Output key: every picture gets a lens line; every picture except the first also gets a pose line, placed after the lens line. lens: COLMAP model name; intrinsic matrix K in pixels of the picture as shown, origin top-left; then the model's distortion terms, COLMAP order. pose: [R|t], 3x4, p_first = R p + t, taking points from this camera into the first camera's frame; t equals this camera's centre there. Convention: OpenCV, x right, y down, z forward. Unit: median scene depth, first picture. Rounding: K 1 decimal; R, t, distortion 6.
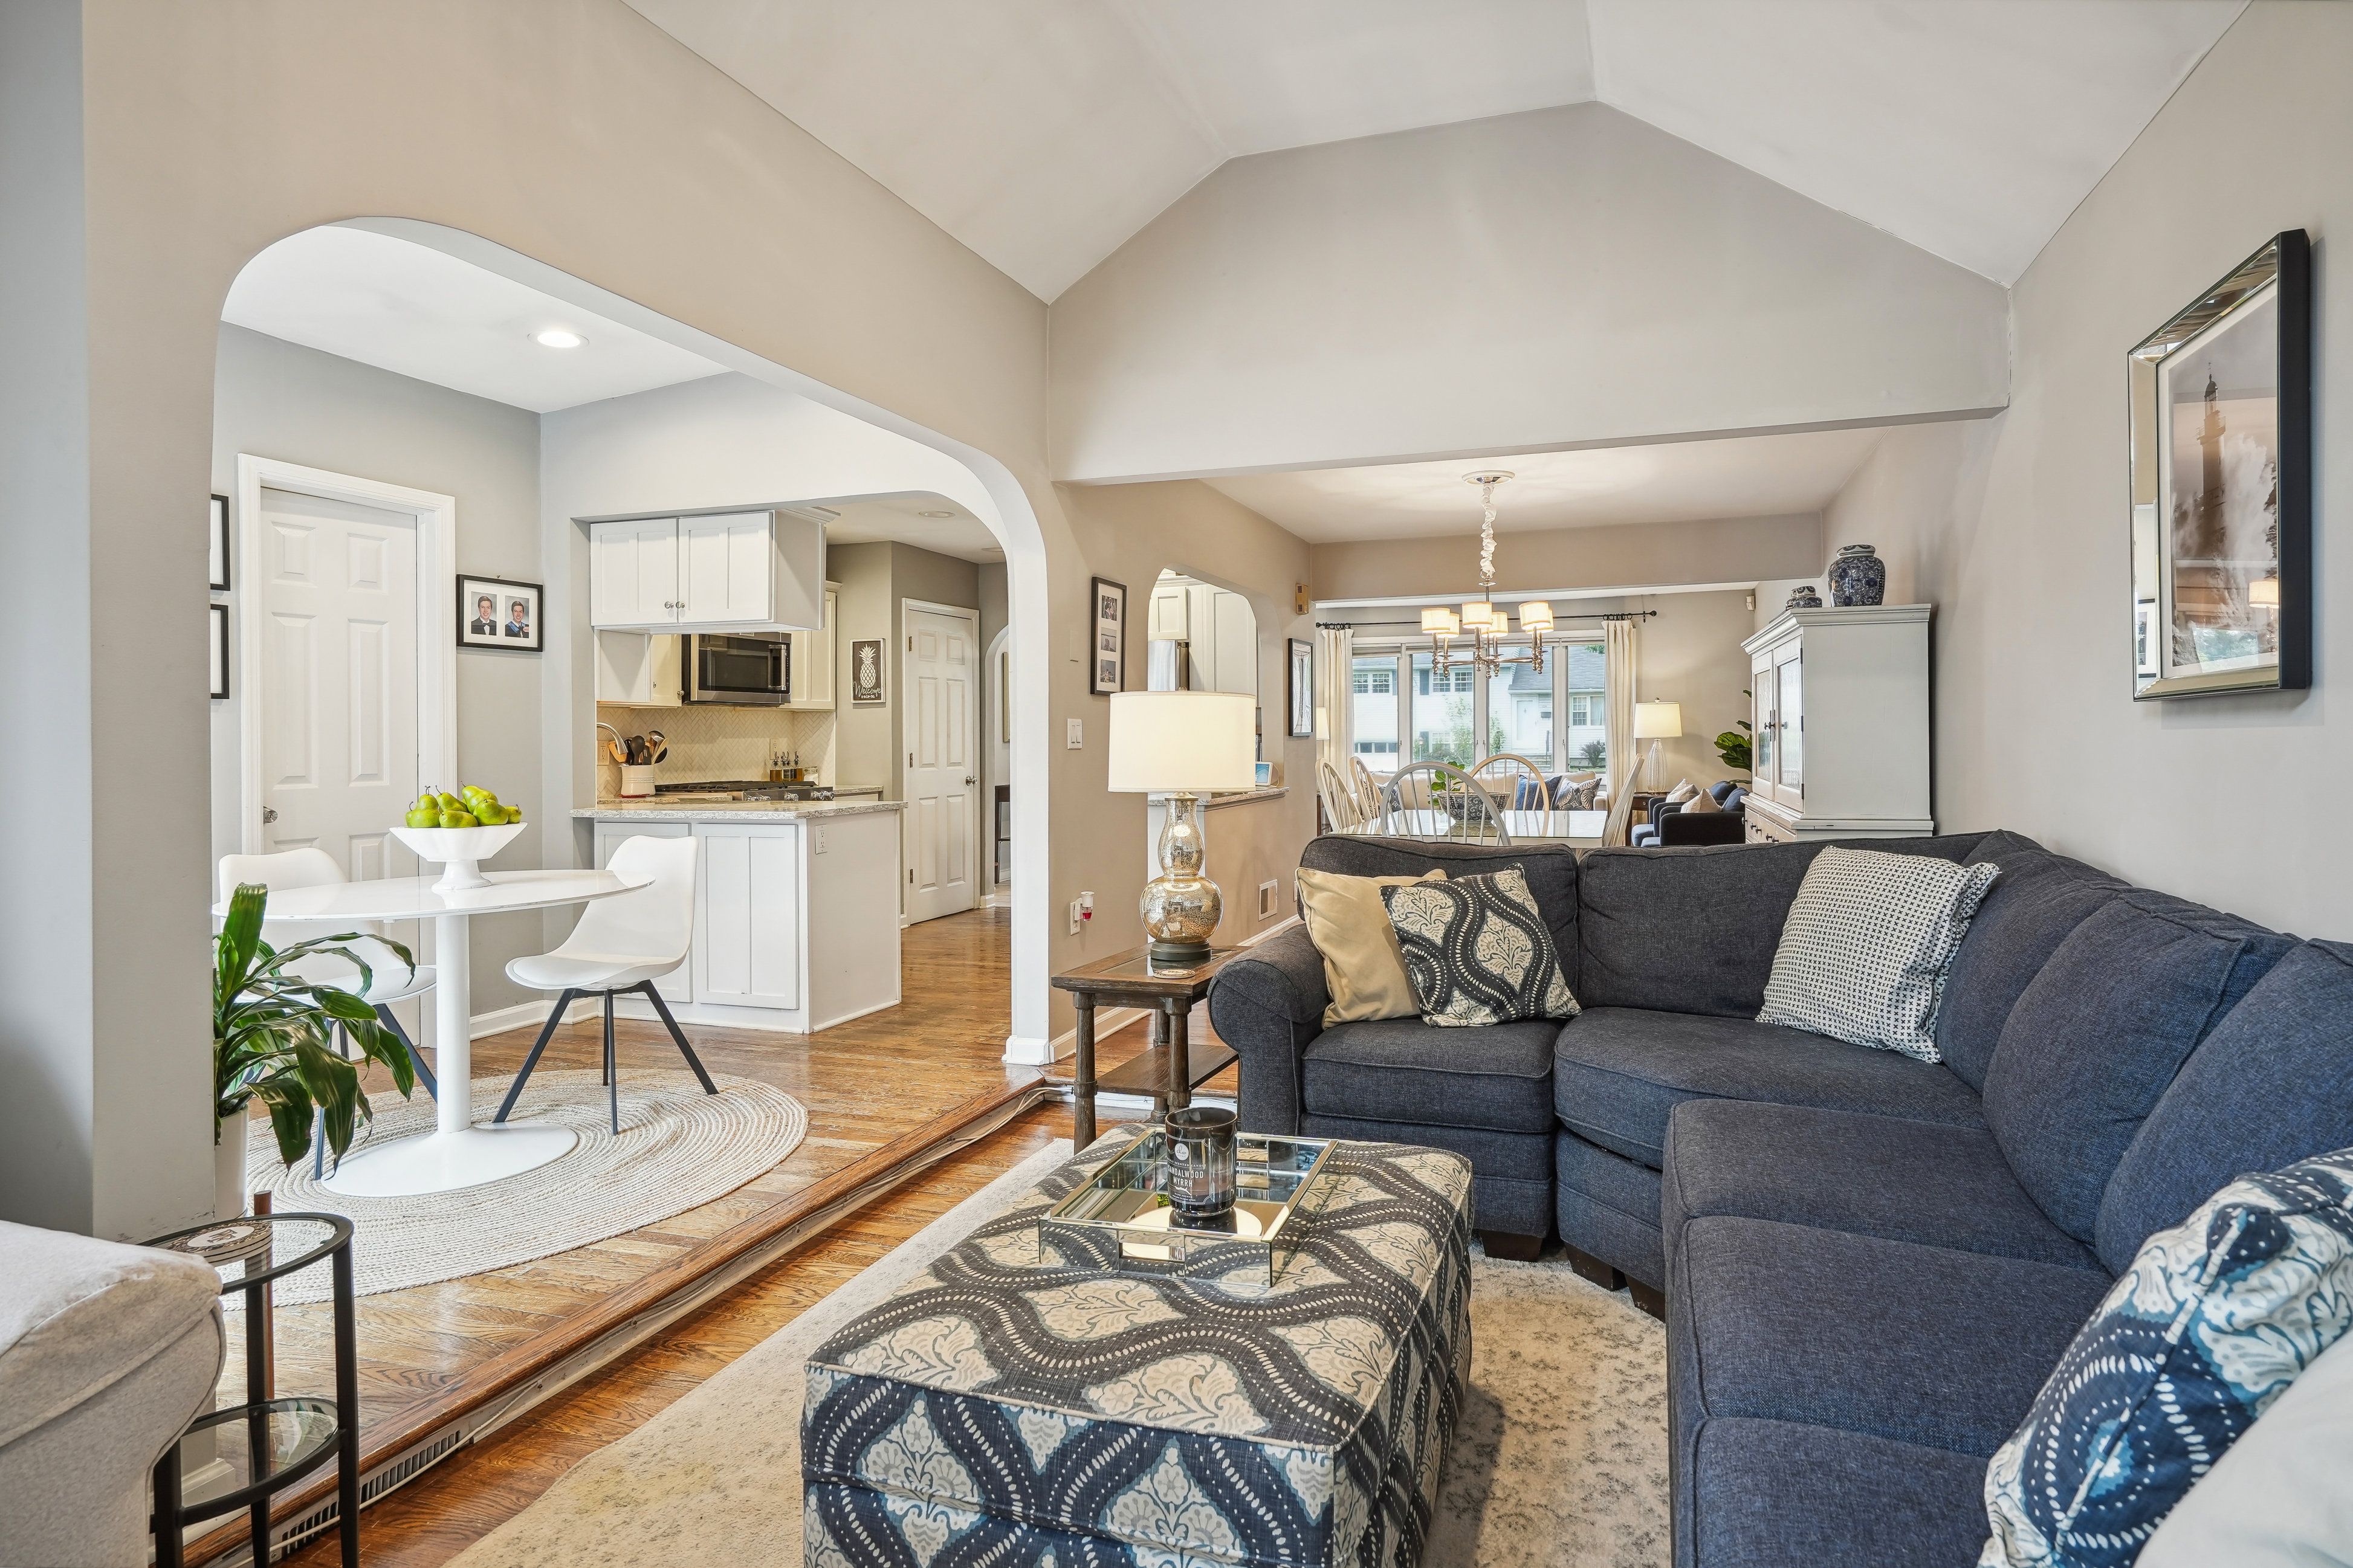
lens RADIAL K [[1210.1, 0, 1262.8], [0, 1210.1, 733.8], [0, 0, 1]] dist [0.009725, -0.000185]
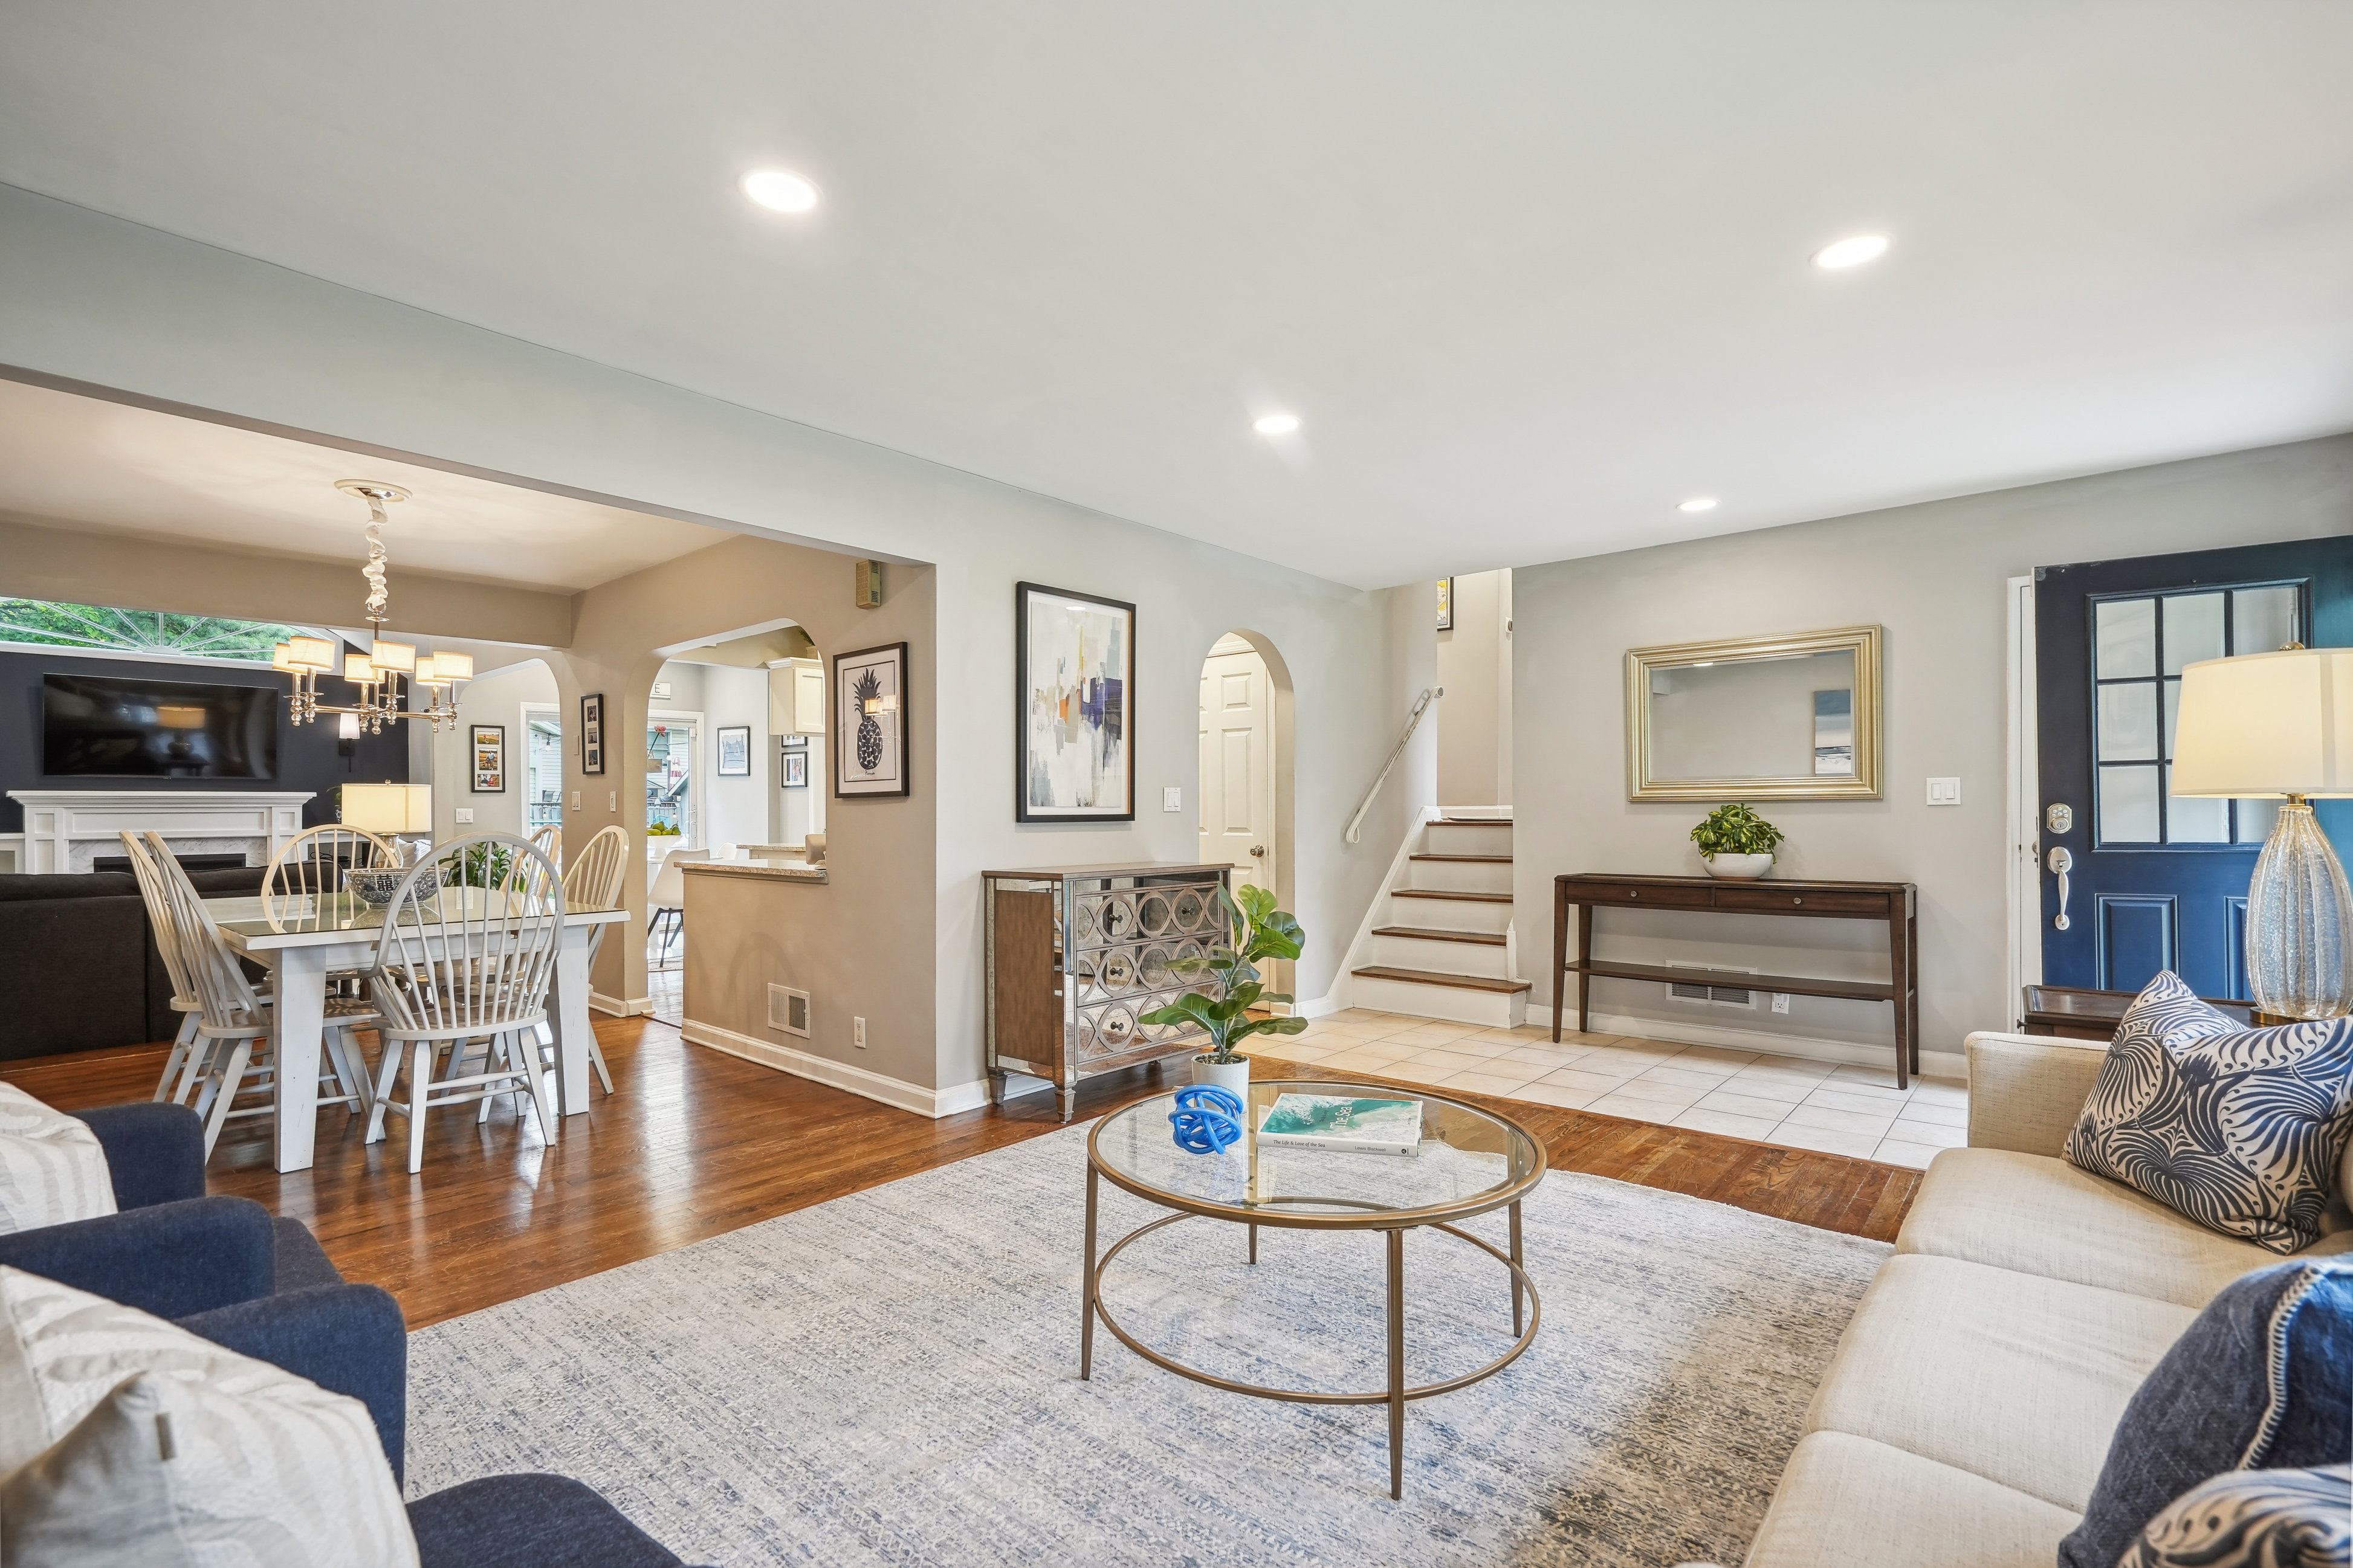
lens RADIAL K [[1063.9, 0, 1158.3], [0, 1063.9, 812.3], [0, 0, 1]] dist [0.000739, 0.000736]
pose [[-0.409493, 0.013971, -0.912206, 0.567522], [0.010799, 0.999887, 0.010467, 0.005807], [0.912249, -0.005564, -0.409598, 1.611461]]
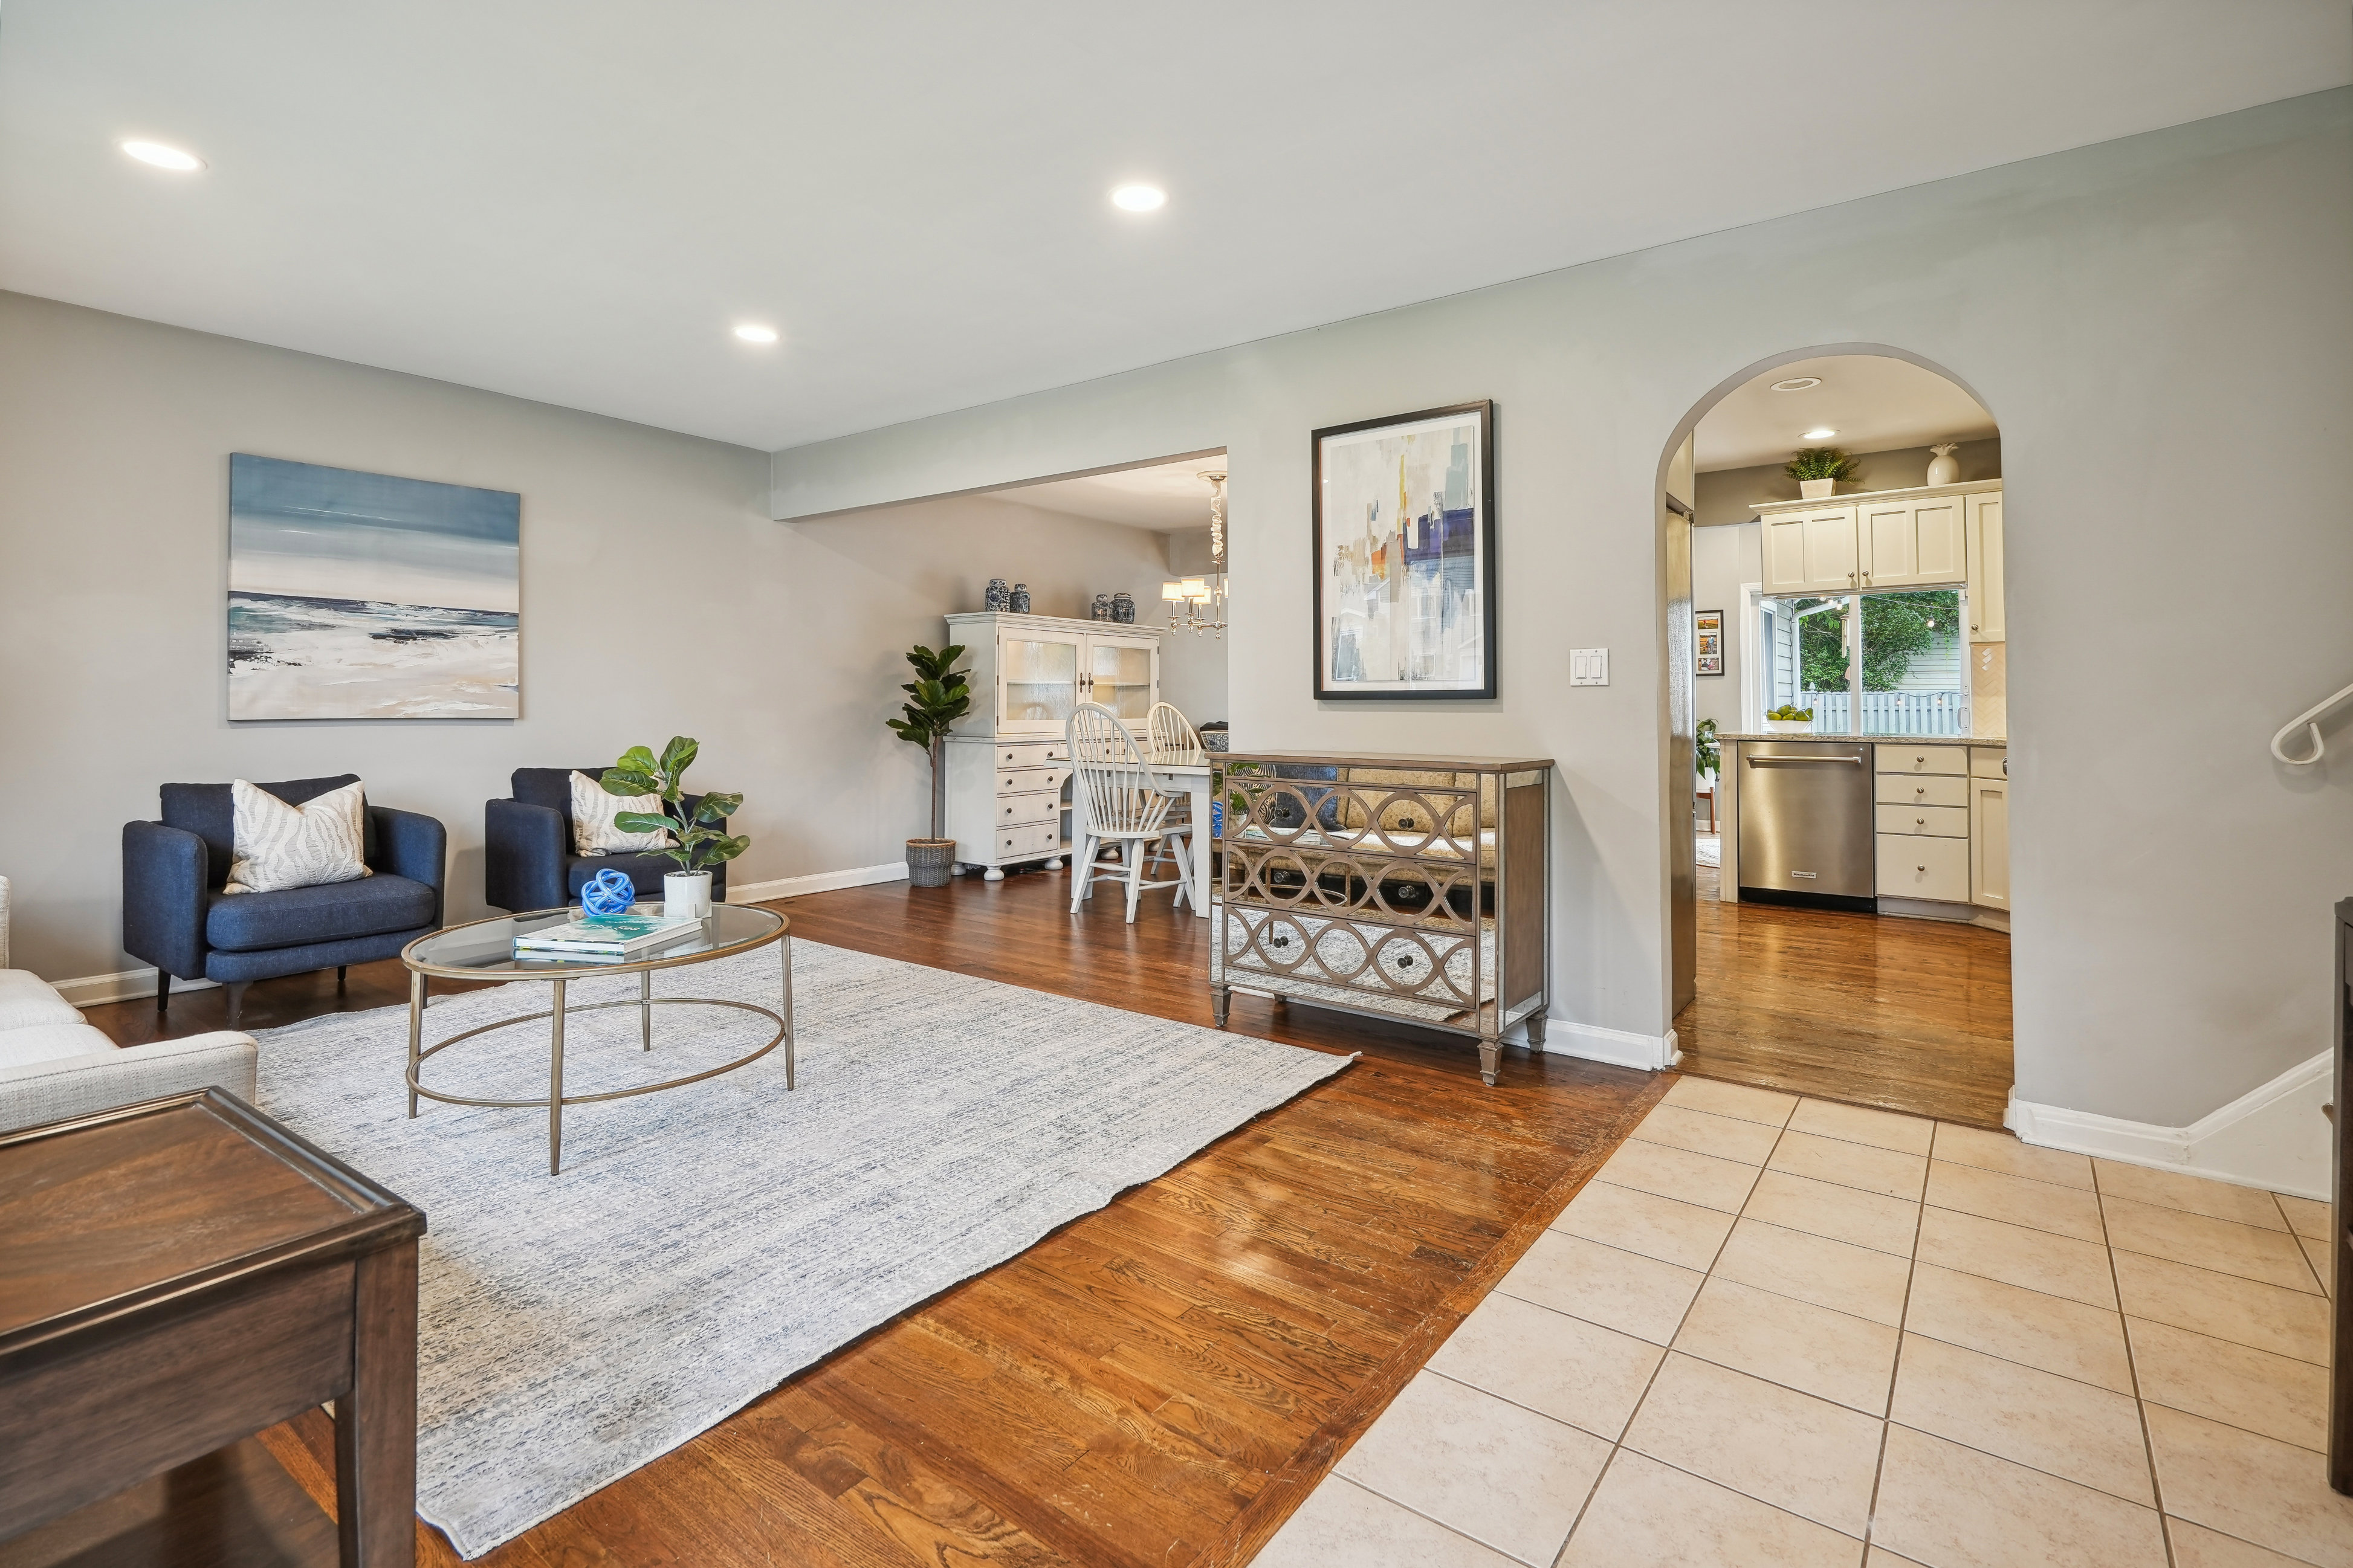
lens RADIAL K [[1092.0, 0, 1168.9], [0, 1092.0, 686.9], [0, 0, 1]] dist [-0.000036, 0.000113]
pose [[-0.938818, 0.015004, 0.344088, -0.135628], [0.008471, 0.999754, -0.020484, 0.023357], [-0.344310, -0.016316, -0.938714, 1.862631]]
